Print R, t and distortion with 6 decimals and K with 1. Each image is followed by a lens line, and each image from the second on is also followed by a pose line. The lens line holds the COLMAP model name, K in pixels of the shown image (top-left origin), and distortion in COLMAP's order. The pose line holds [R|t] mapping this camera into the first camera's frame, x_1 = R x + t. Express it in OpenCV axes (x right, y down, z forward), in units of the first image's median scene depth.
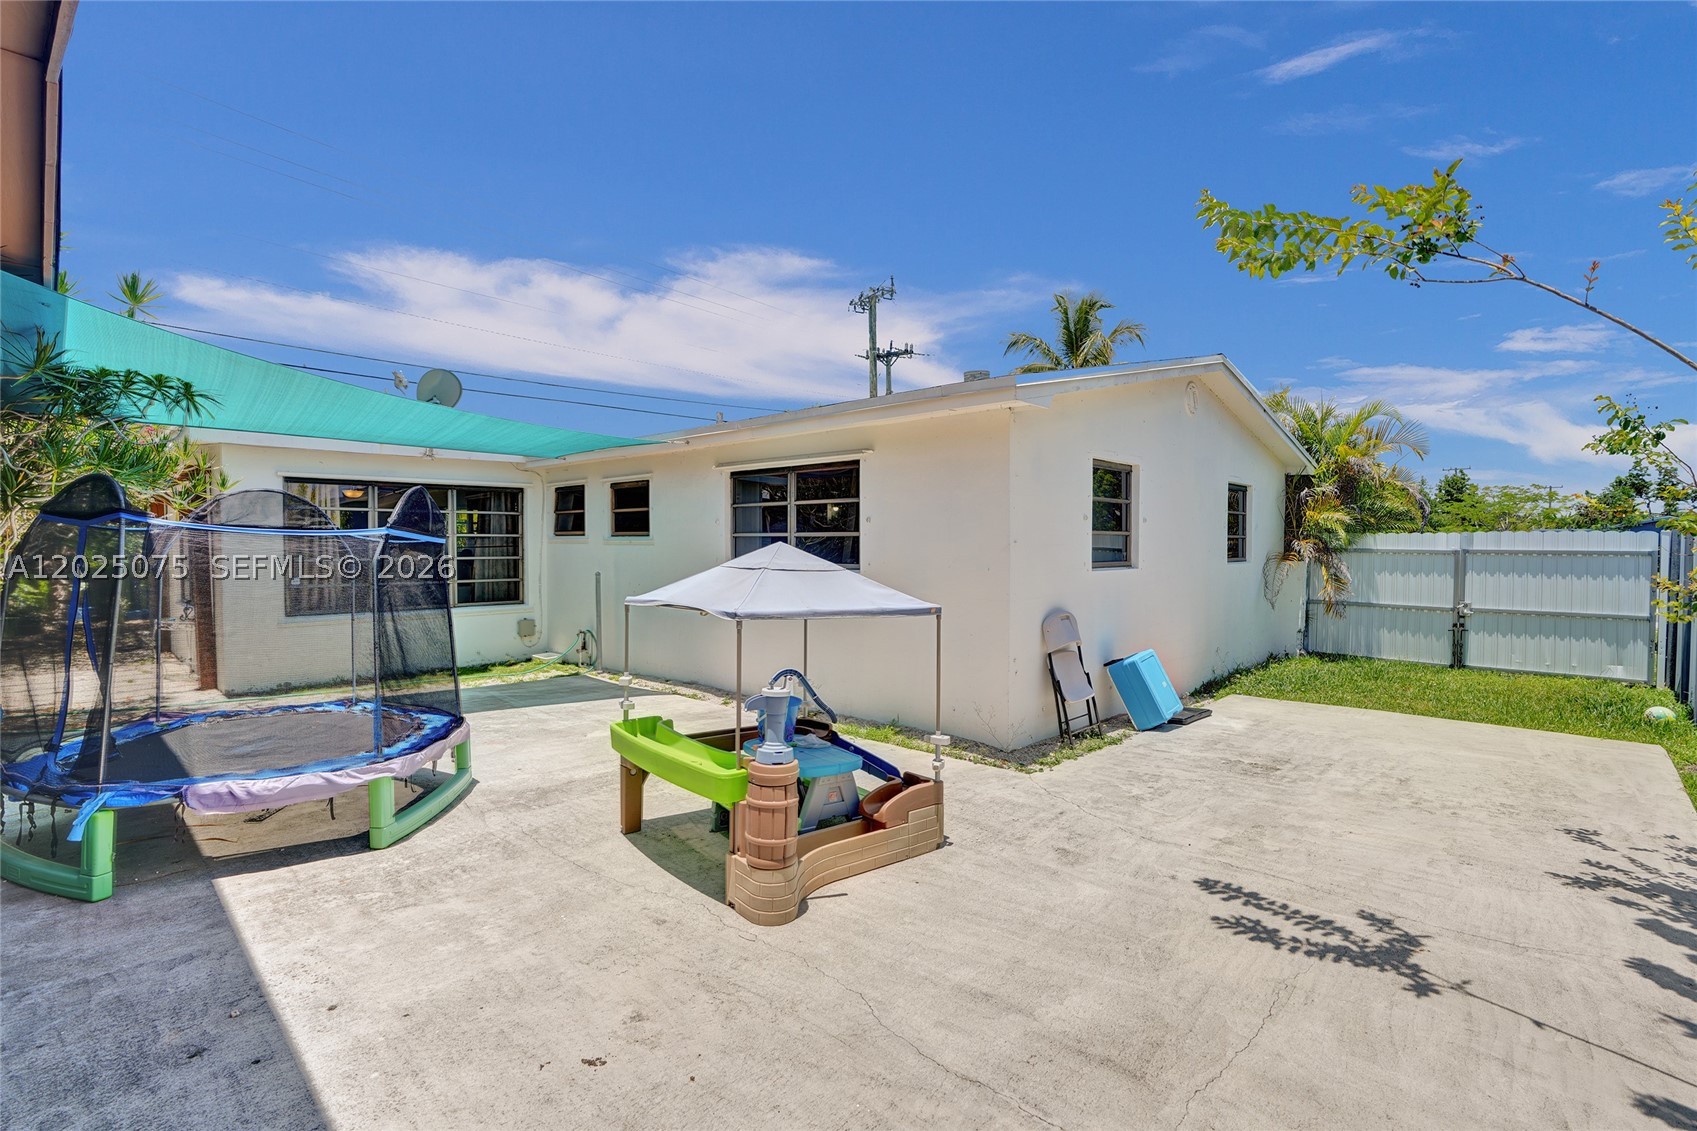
lens RADIAL K [[807.1, 0, 864.8], [0, 807.1, 564.3], [0, 0, 1]] dist [-0.003527, 0.000046]
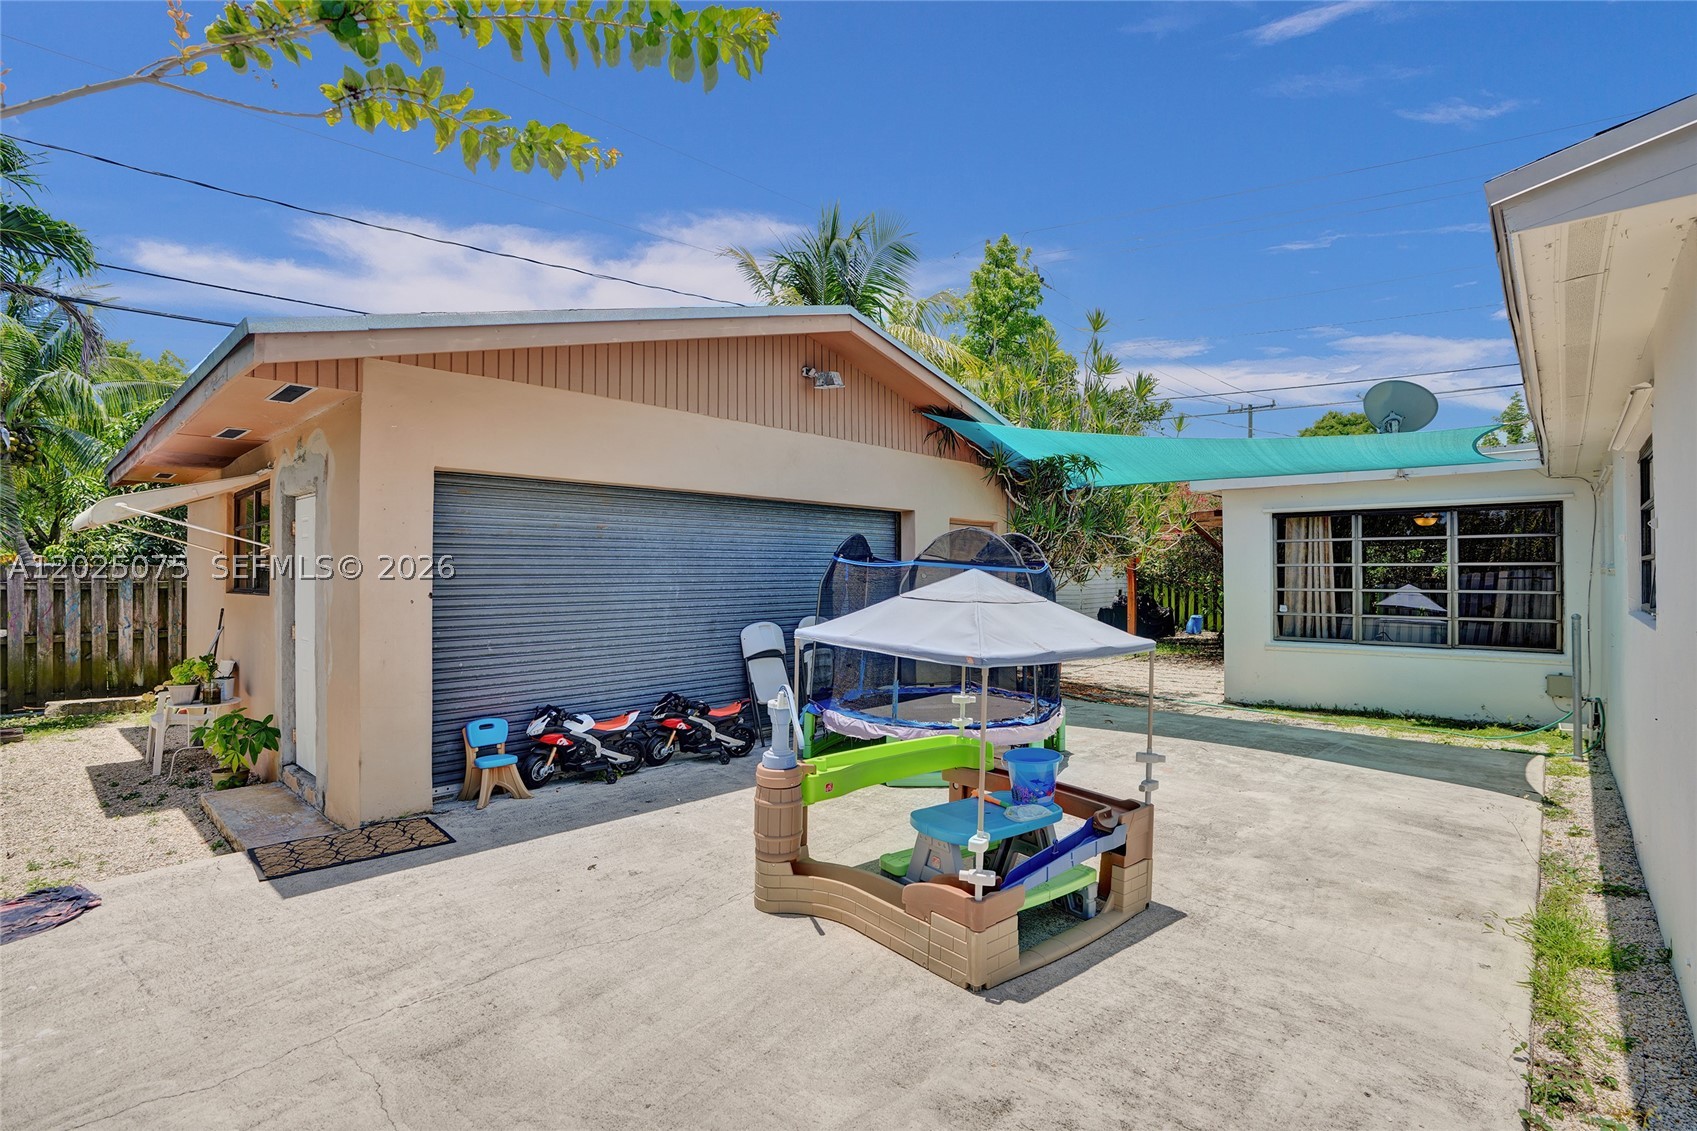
lens RADIAL K [[807.1, 0, 864.8], [0, 807.1, 564.3], [0, 0, 1]] dist [-0.003527, 0.000046]
pose [[0.005710, -0.019341, -0.999797, 0.396777], [-0.019648, 0.999618, -0.019450, -0.007820], [0.999791, 0.019755, 0.005328, 0.429849]]
